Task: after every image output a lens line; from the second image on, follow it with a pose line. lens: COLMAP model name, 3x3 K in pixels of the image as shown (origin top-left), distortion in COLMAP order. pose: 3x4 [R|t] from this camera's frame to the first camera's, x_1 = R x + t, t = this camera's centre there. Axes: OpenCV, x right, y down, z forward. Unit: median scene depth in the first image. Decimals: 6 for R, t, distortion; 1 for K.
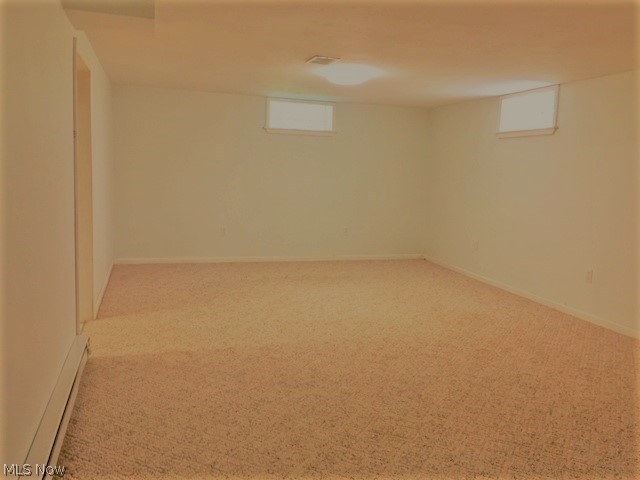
lens RADIAL K [[544.4, 0, 319.3], [0, 544.4, 235.3], [0, 0, 1]] dist [0.088562, -0.114907]
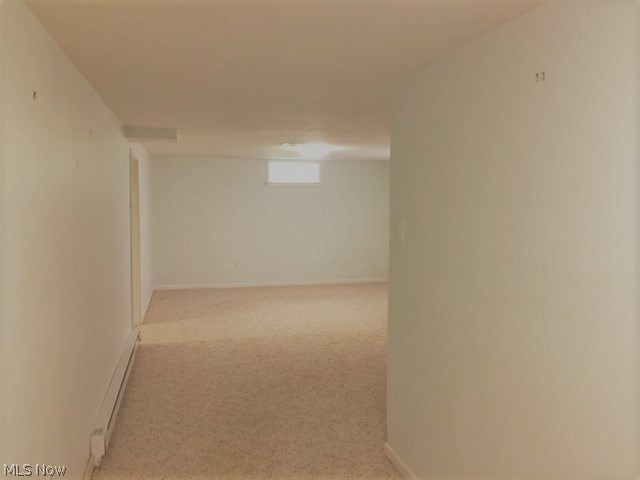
lens RADIAL K [[544.4, 0, 319.3], [0, 544.4, 235.3], [0, 0, 1]] dist [0.088562, -0.114907]
pose [[0.997618, -0.030074, -0.062079, 0.172310], [0.026381, 0.997882, -0.059467, 0.014146], [0.063736, 0.057688, 0.996298, -0.470276]]
